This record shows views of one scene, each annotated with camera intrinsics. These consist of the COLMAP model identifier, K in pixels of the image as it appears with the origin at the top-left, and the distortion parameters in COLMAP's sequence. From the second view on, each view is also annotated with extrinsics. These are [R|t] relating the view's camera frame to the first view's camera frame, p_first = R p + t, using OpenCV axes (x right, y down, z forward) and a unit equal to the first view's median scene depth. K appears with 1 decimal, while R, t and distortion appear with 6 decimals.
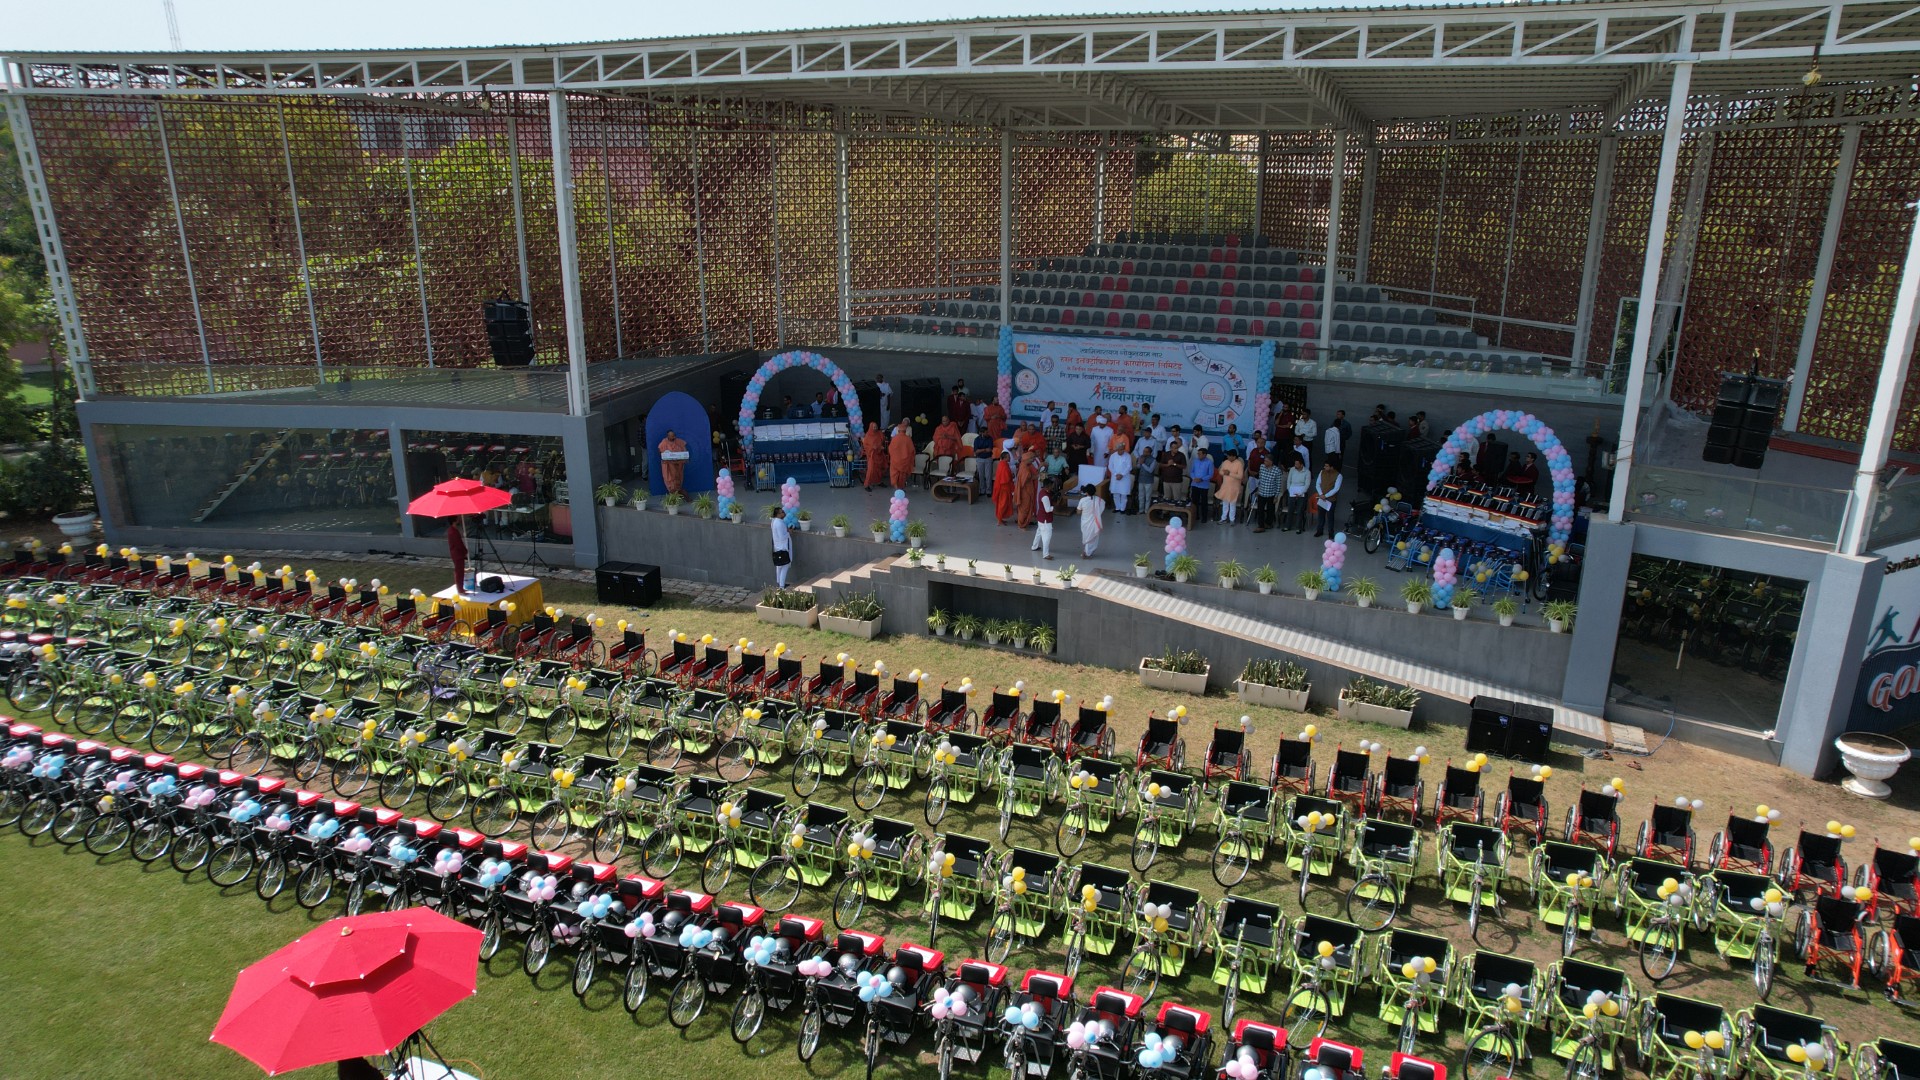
lens RADIAL K [[1230.7, 0, 960.0], [0, 1230.7, 540.0], [0, 0, 1]] dist [-0.074768, 0.071838]
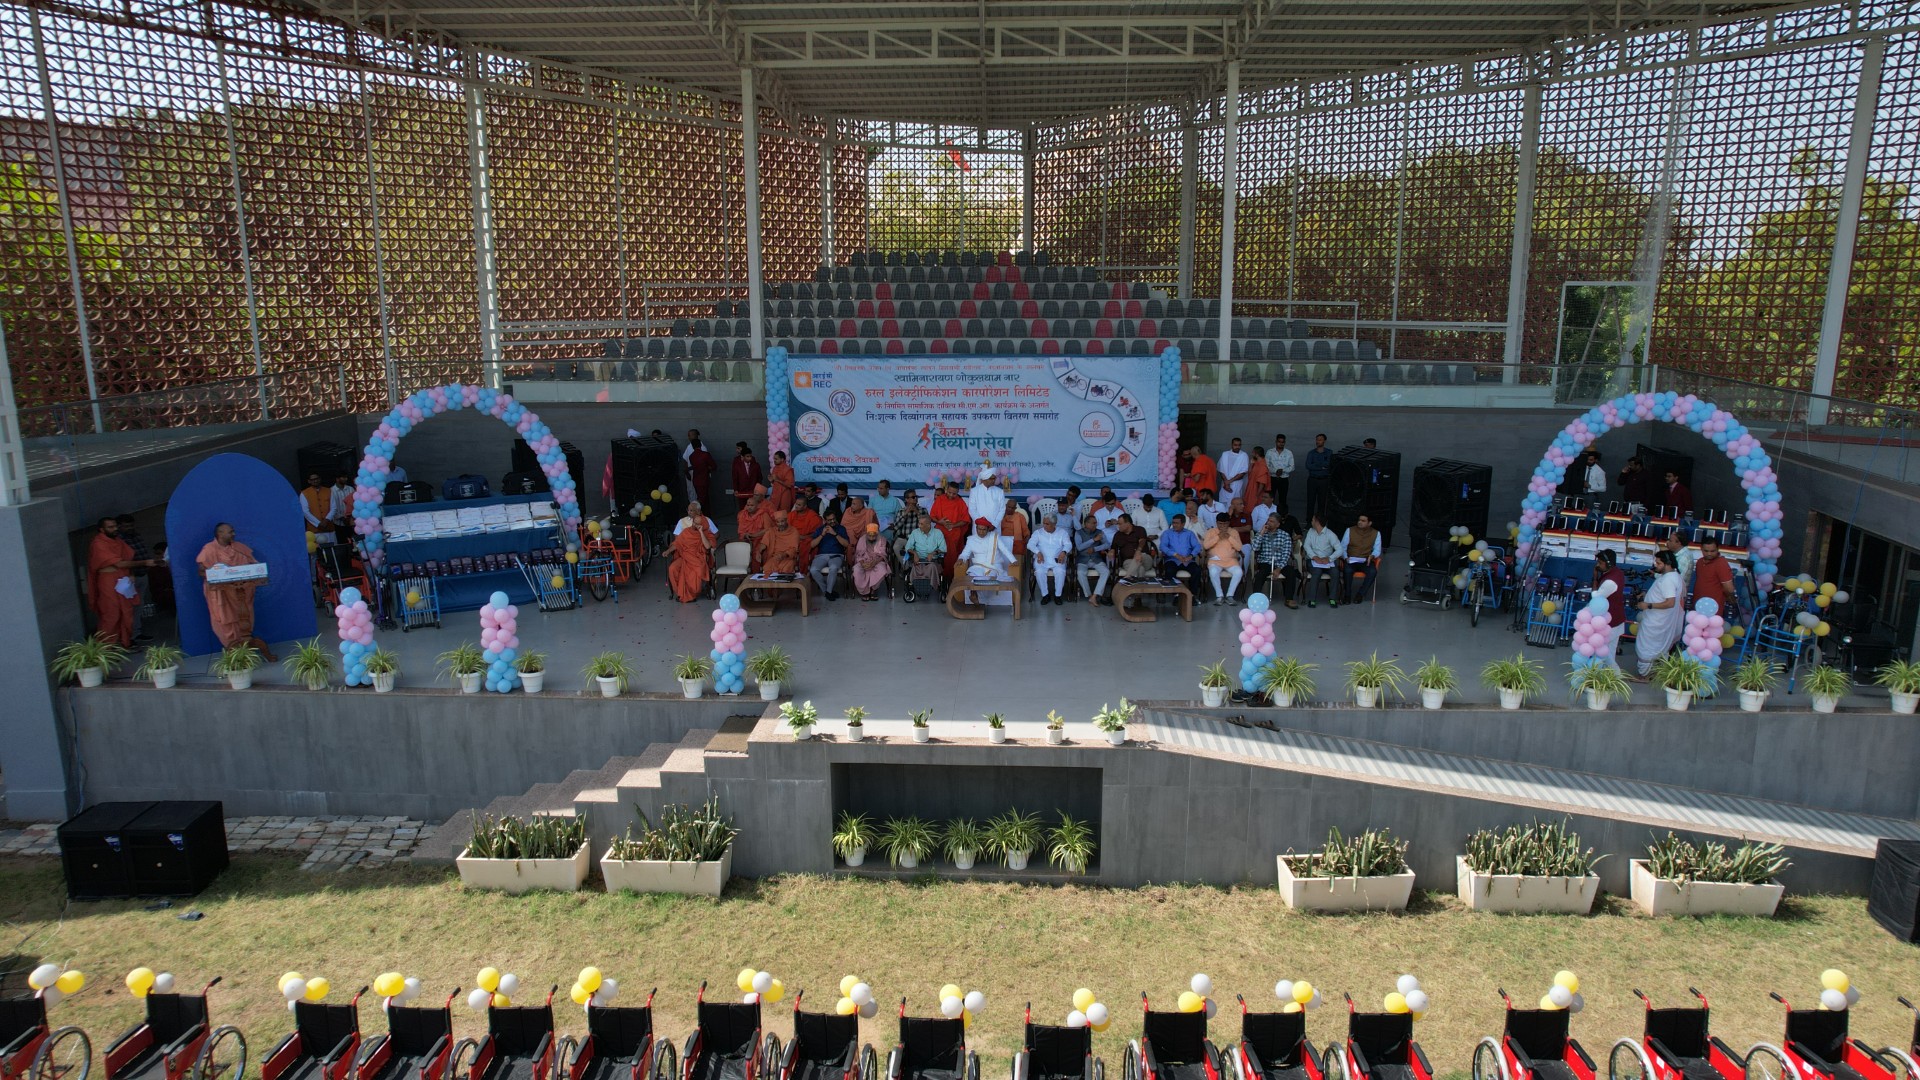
lens RADIAL K [[1230.7, 0, 960.0], [0, 1230.7, 540.0], [0, 0, 1]] dist [-0.074768, 0.071838]
pose [[0.936737, -0.073004, 0.342338, -0.129524], [0.106513, 0.991079, -0.080104, -0.010889], [-0.333436, 0.111500, 0.936156, 0.455499]]
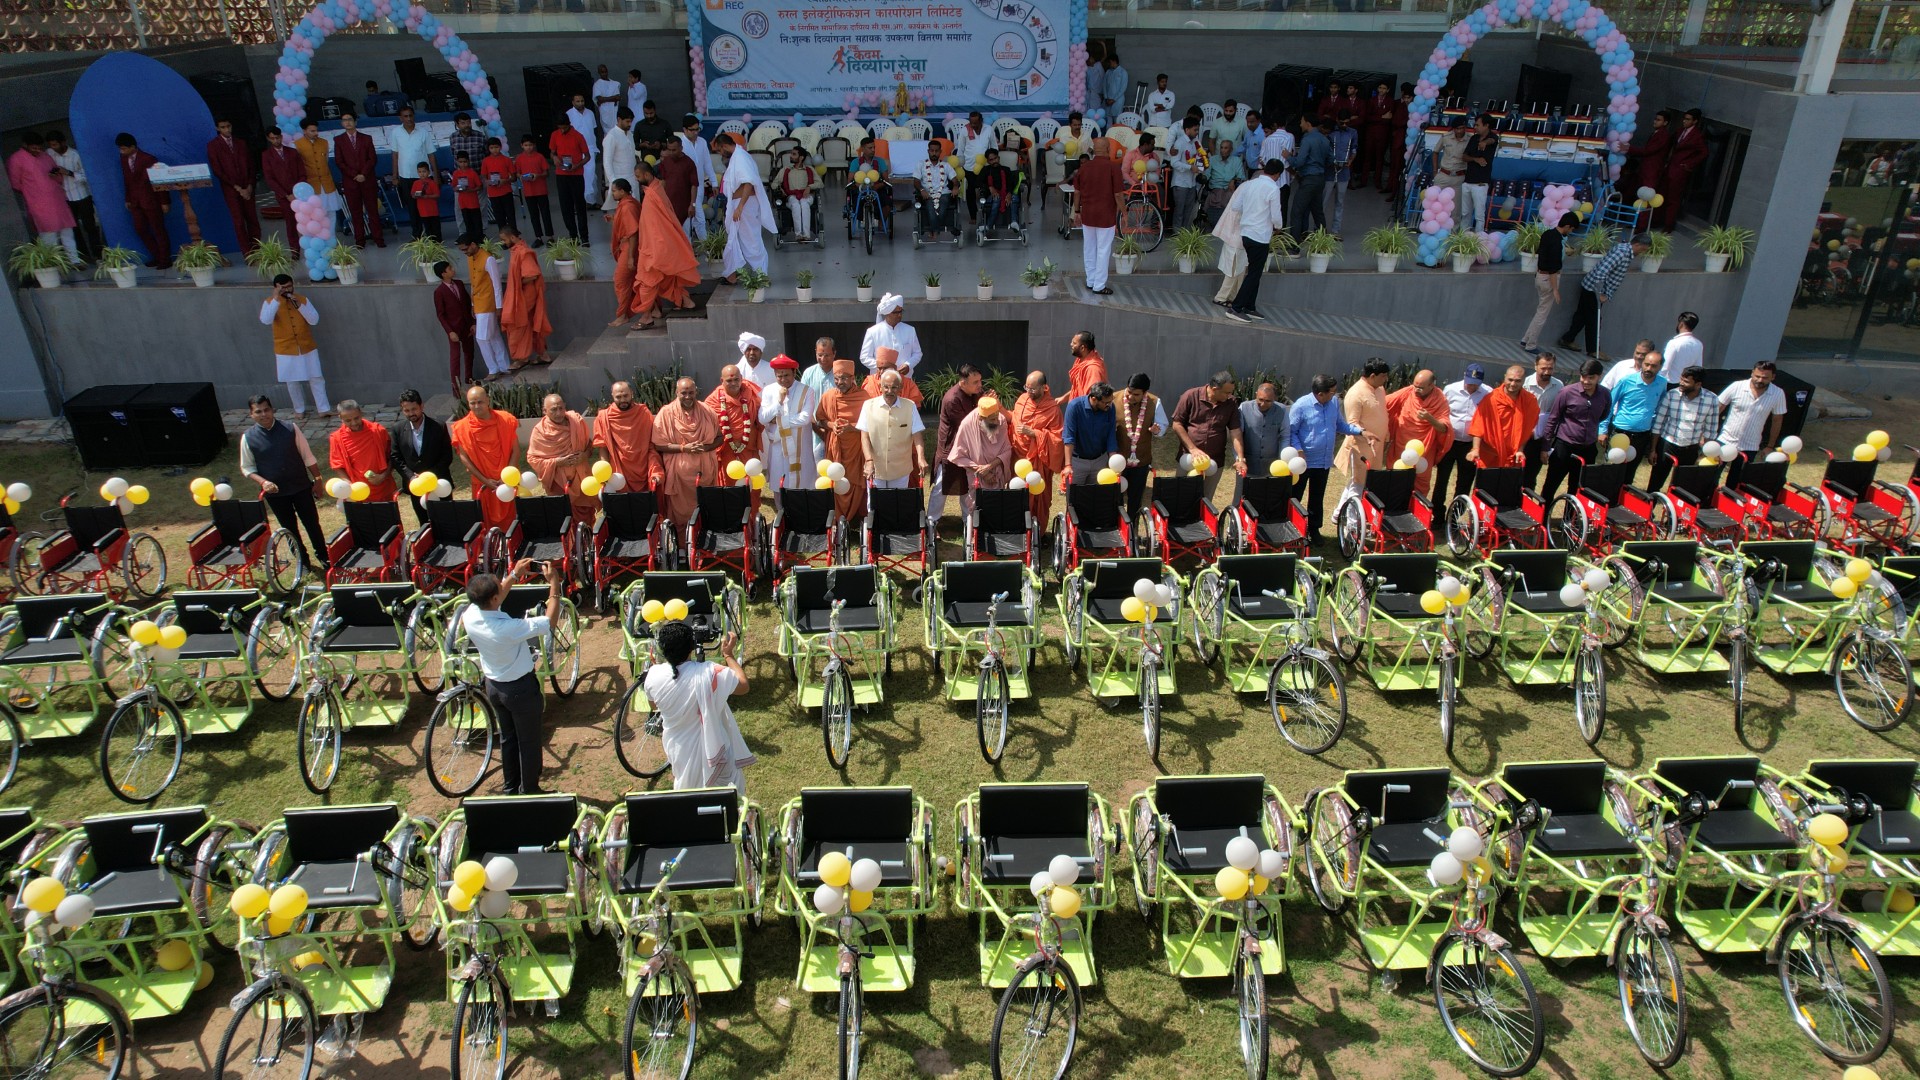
lens RADIAL K [[1230.7, 0, 960.0], [0, 1230.7, 540.0], [0, 0, 1]] dist [-0.074768, 0.071838]
pose [[0.902843, -0.186561, 0.387388, -0.171234], [0.129571, 0.977132, 0.168595, 0.041214], [-0.409982, -0.102020, 0.906370, 0.412592]]
